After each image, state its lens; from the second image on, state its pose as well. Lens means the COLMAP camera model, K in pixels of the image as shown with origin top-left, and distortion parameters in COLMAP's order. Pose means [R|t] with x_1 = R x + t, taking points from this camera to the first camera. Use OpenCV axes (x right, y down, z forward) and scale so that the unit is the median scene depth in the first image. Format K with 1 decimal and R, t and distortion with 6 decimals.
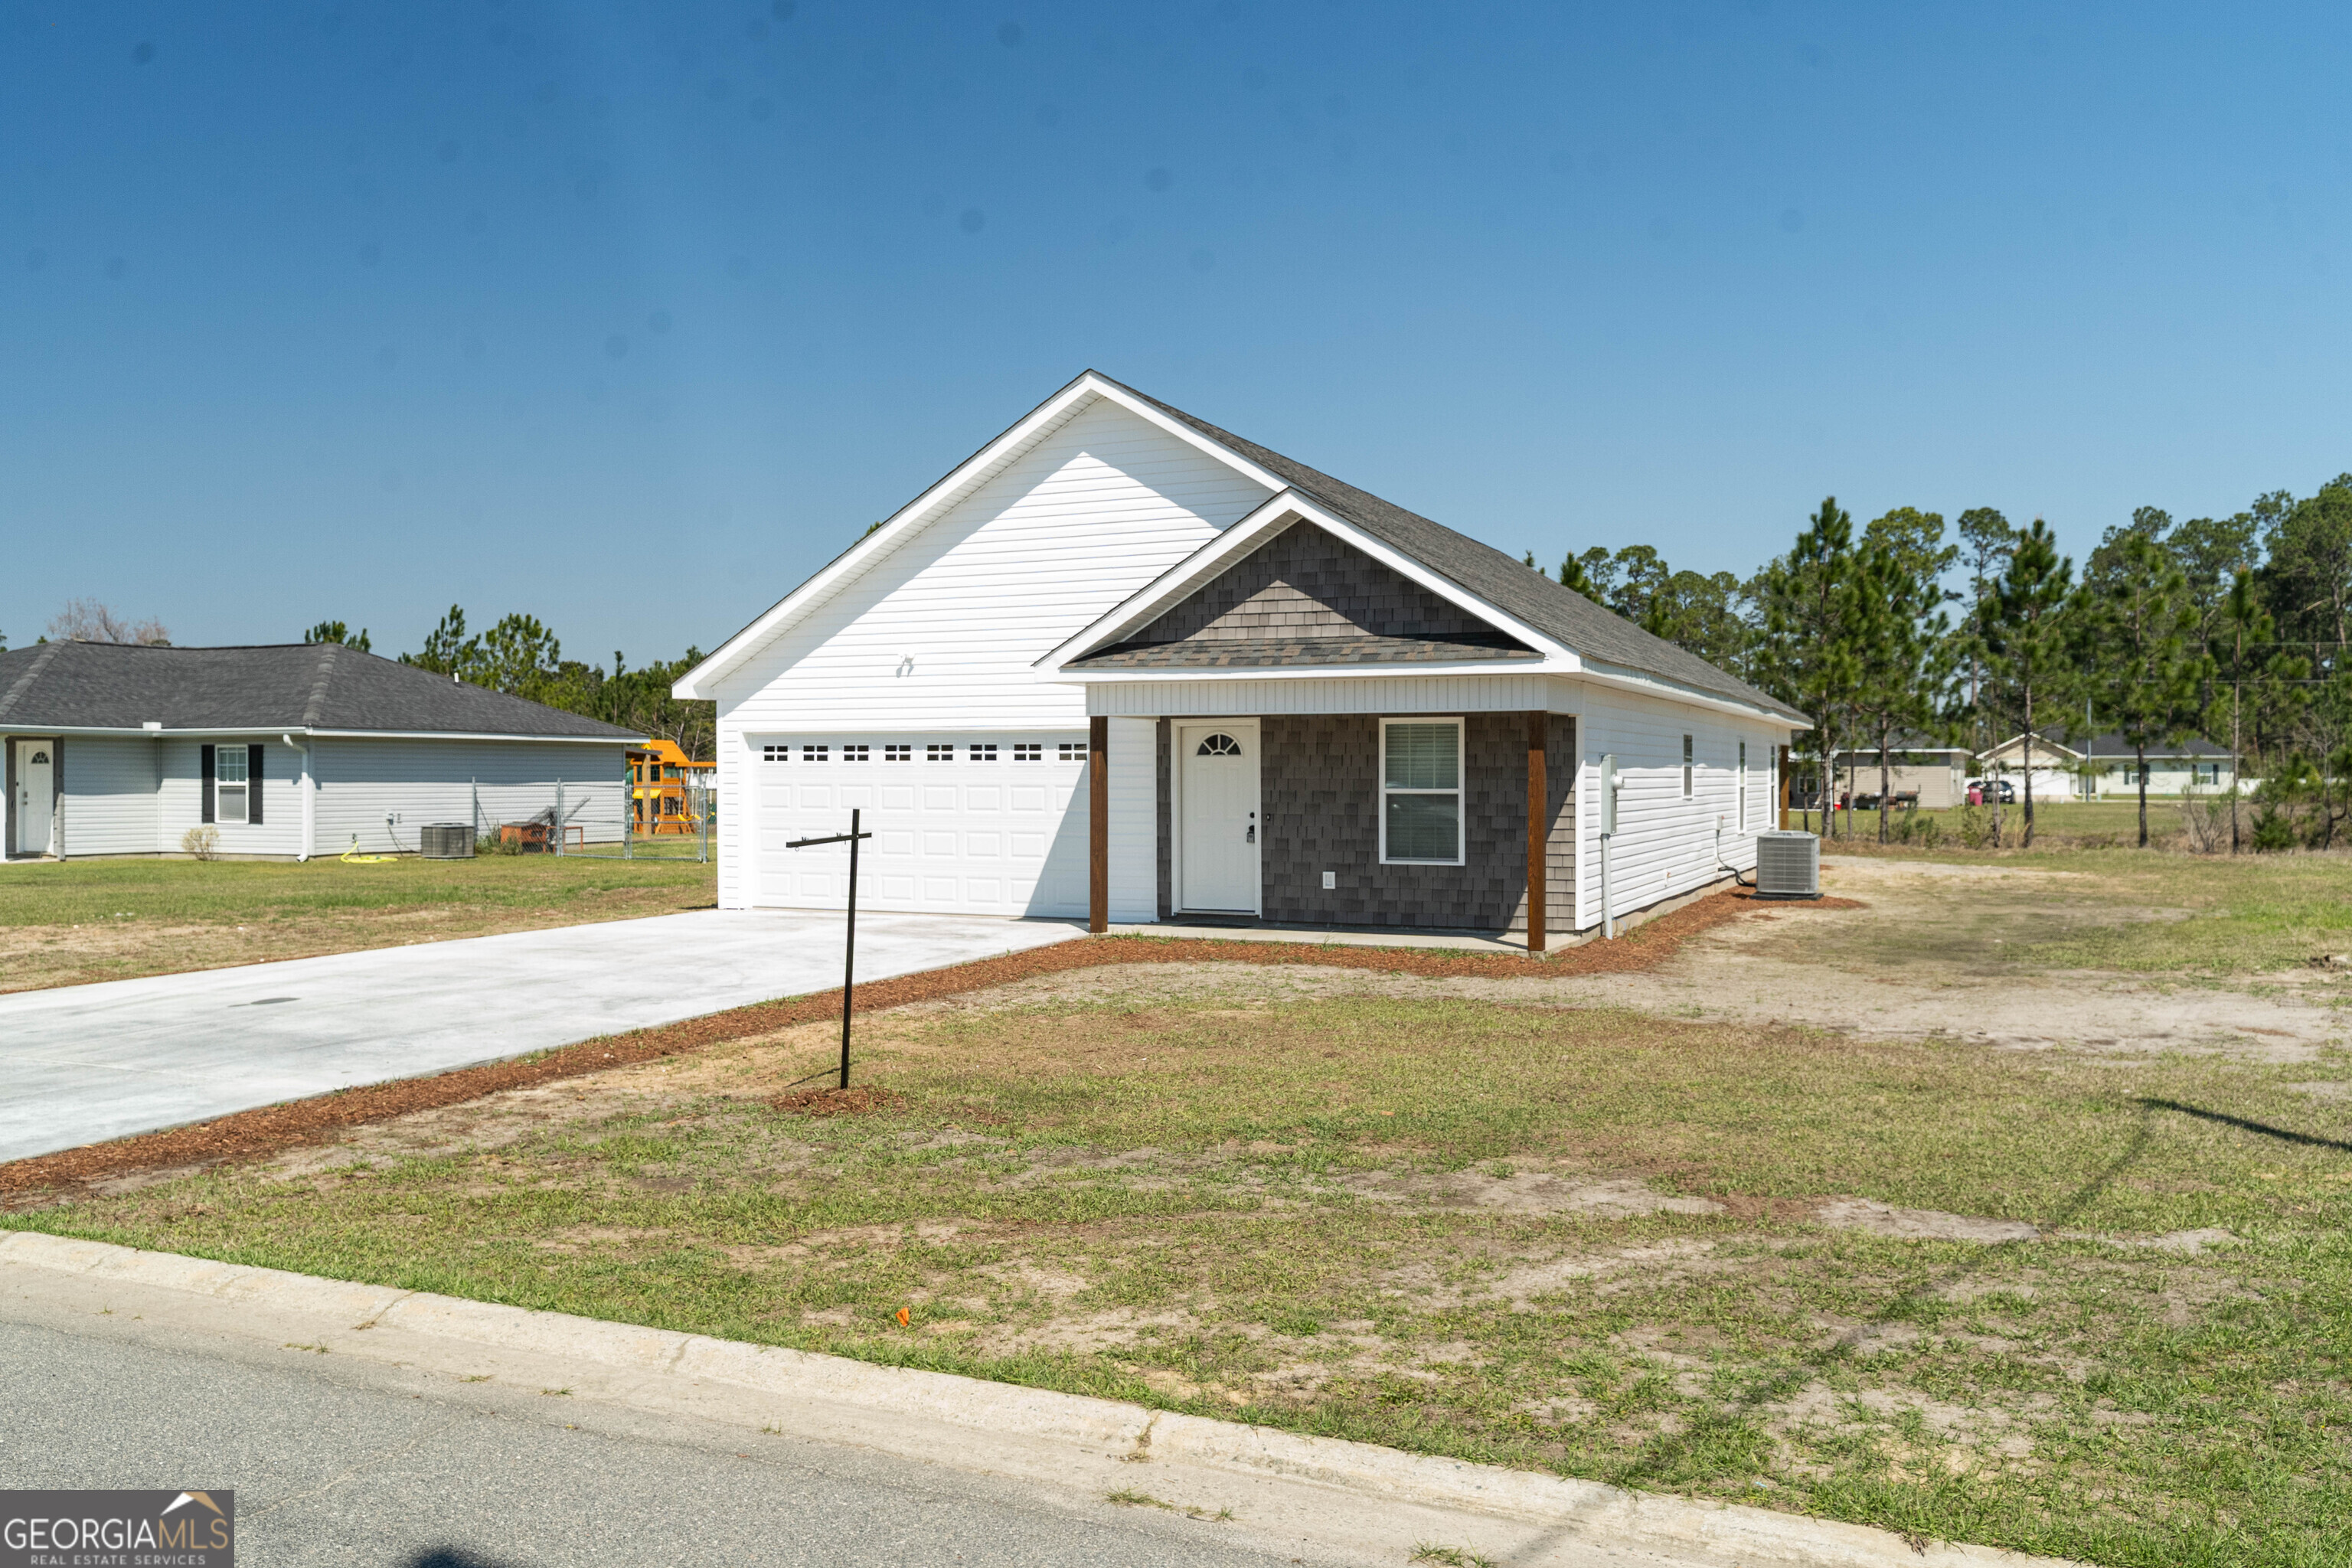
lens RADIAL K [[1834.7, 0, 1249.9], [0, 1834.7, 771.5], [0, 0, 1]] dist [0.016735, 0.009260]
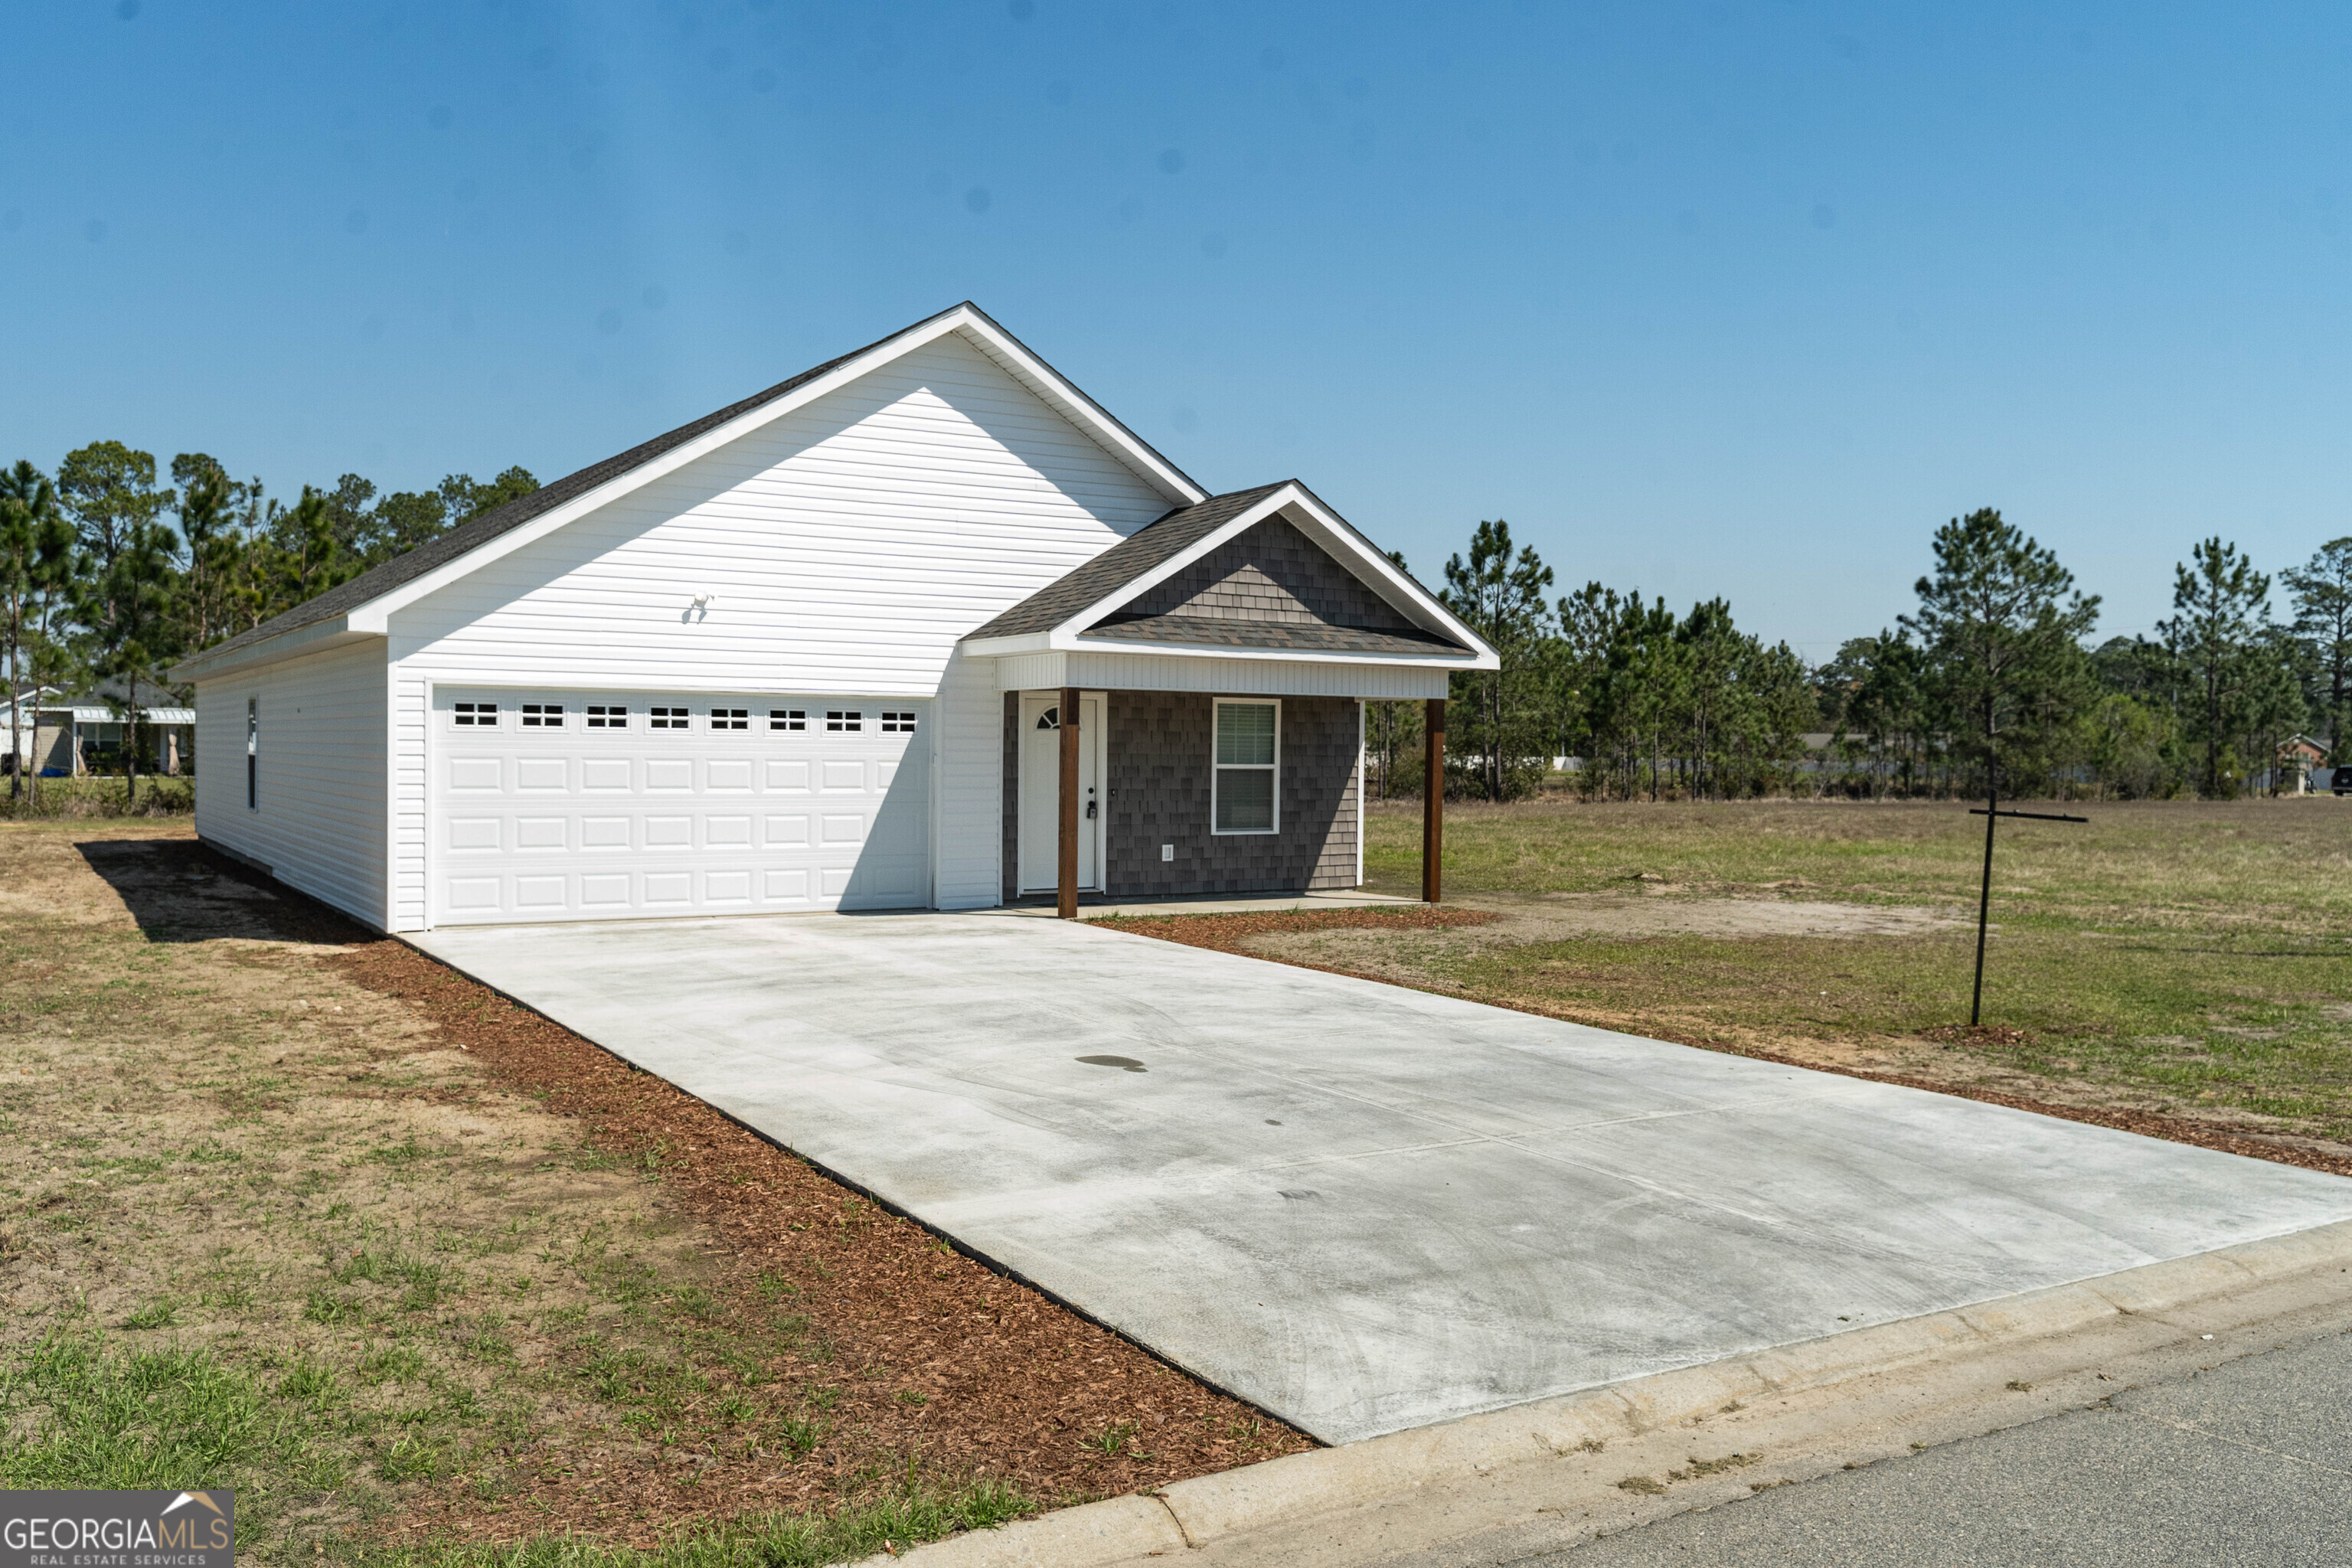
lens RADIAL K [[1834.7, 0, 1177.5], [0, 1834.7, 781.3], [0, 0, 1]] dist [0.016735, 0.009260]
pose [[0.581336, -0.008479, 0.813620, -0.795349], [-0.012515, 0.999734, 0.019360, -0.000958], [-0.813567, -0.021437, 0.581075, 0.398185]]
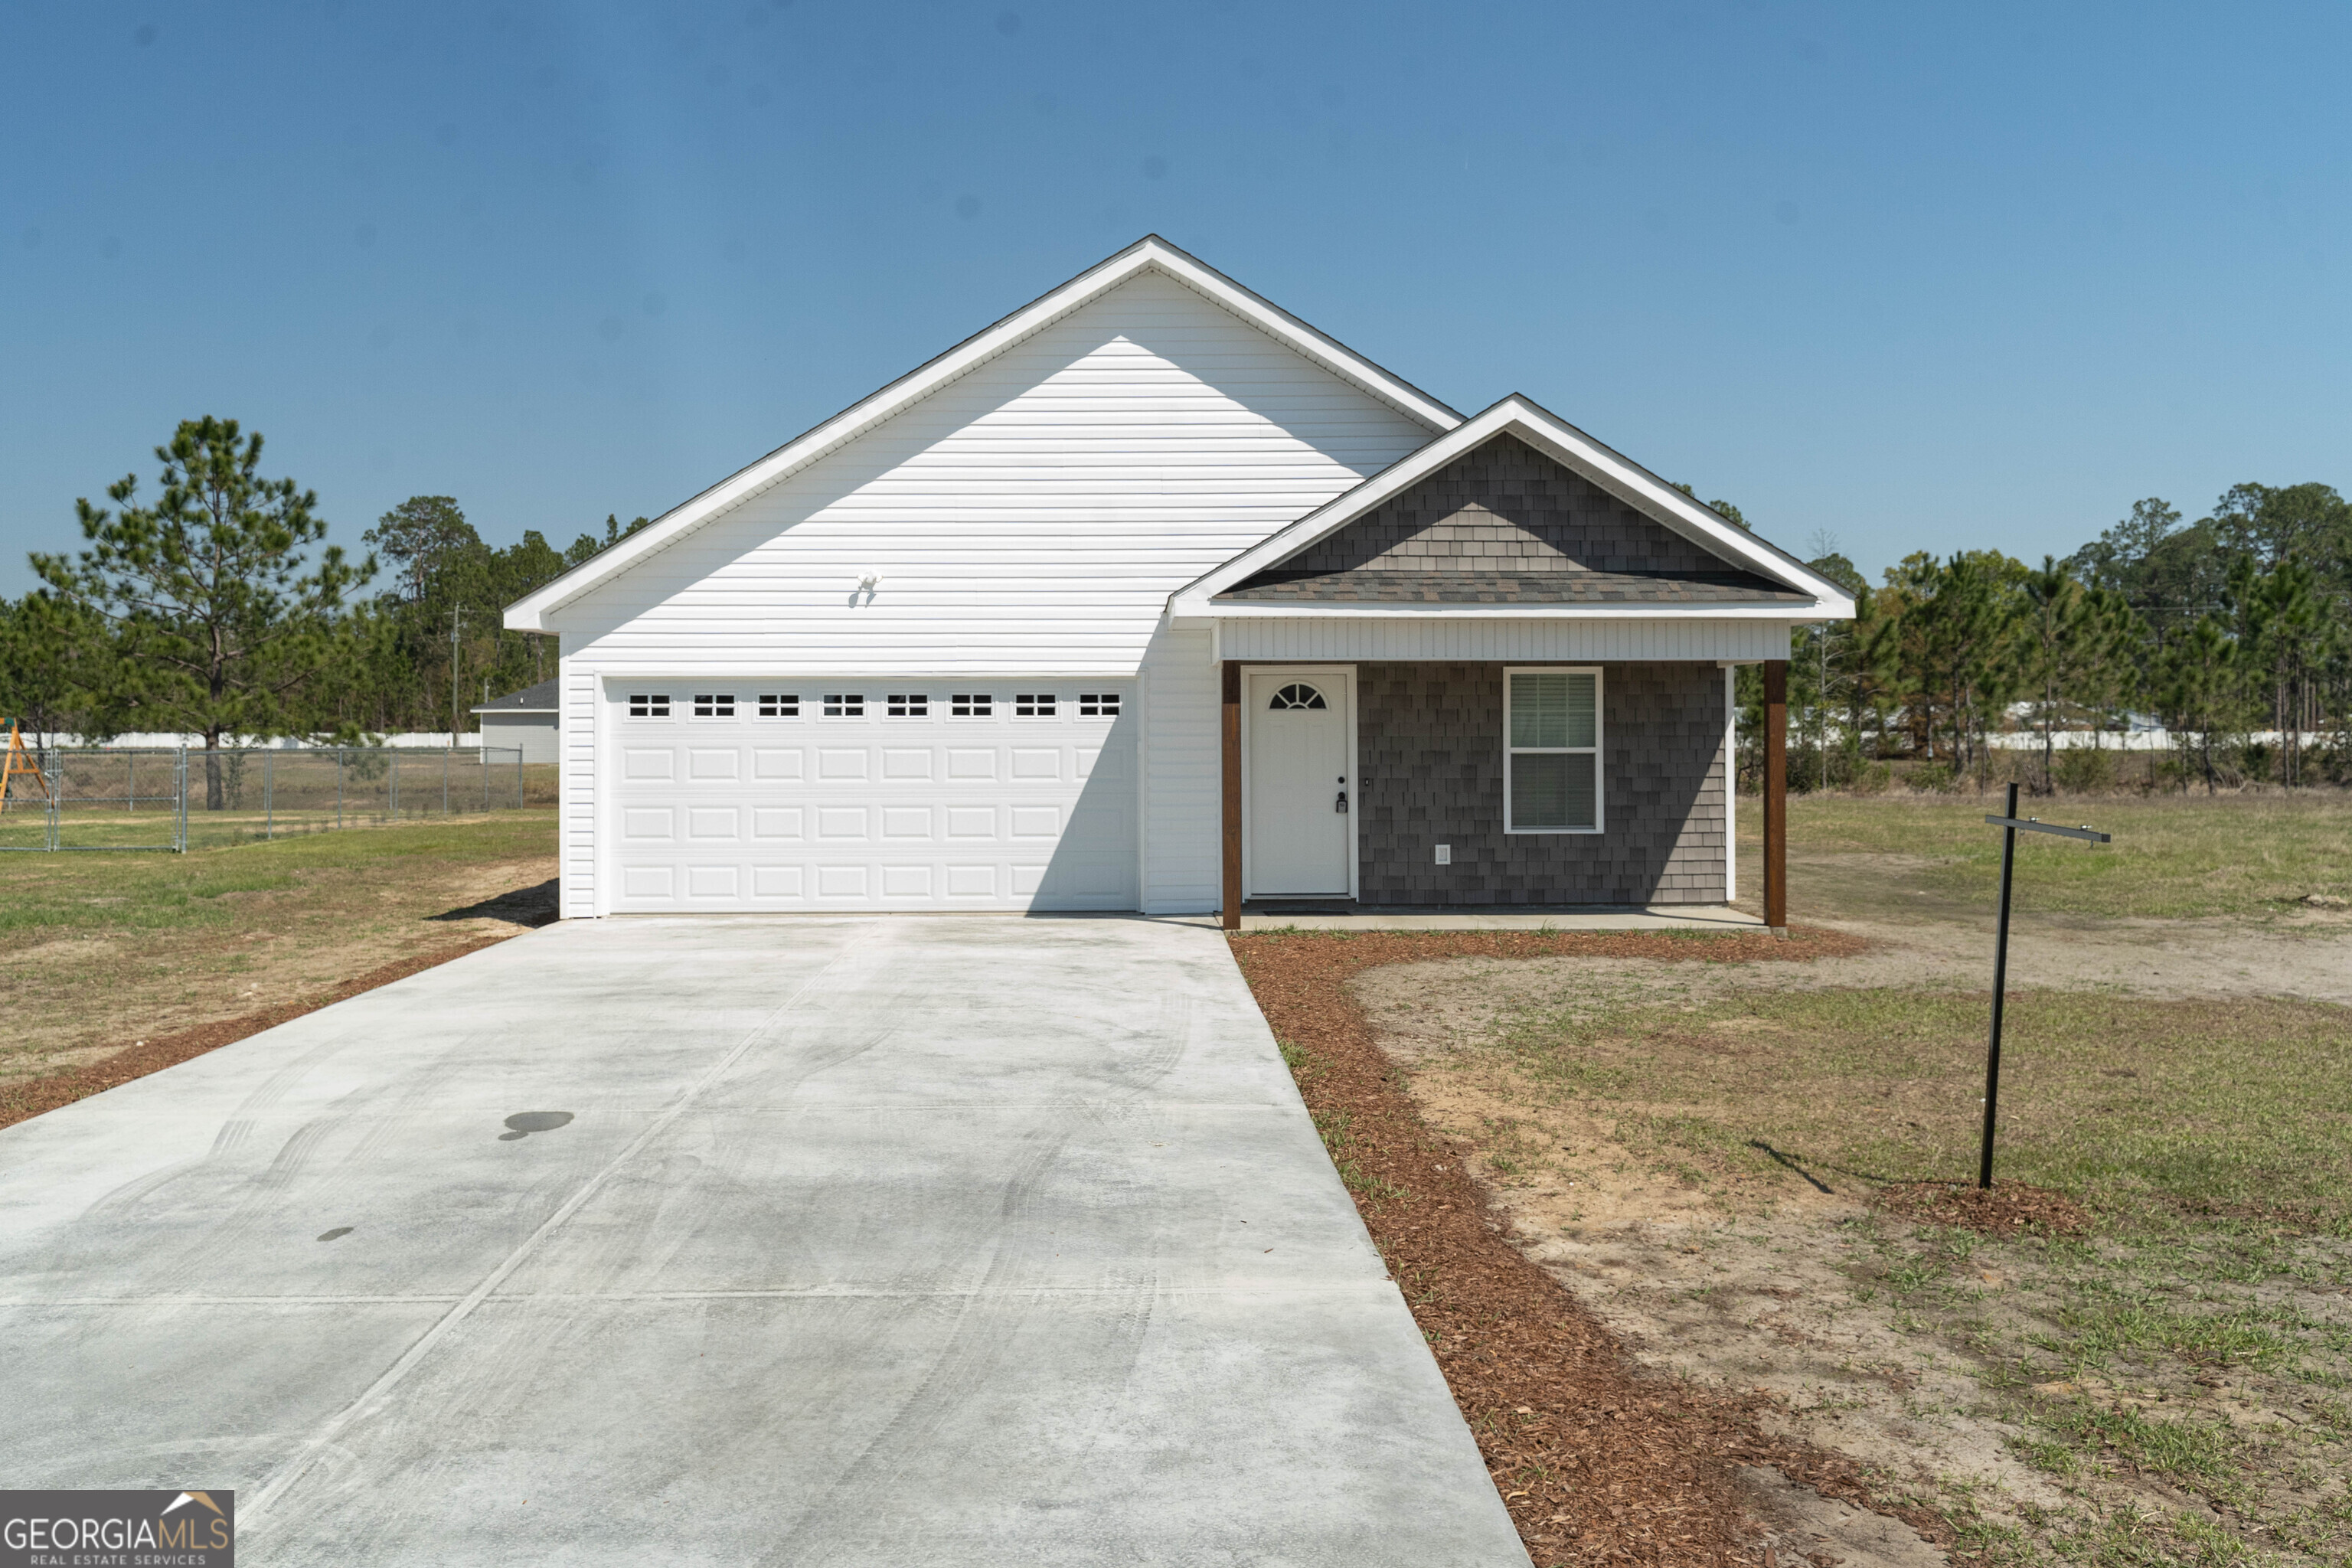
lens RADIAL K [[1834.7, 0, 1212.4], [0, 1834.7, 701.1], [0, 0, 1]] dist [0.016735, 0.009260]
pose [[0.905760, 0.003872, 0.423774, -0.421583], [0.002198, 0.999902, -0.013834, -0.001067], [-0.423786, 0.013462, 0.905663, 0.265554]]
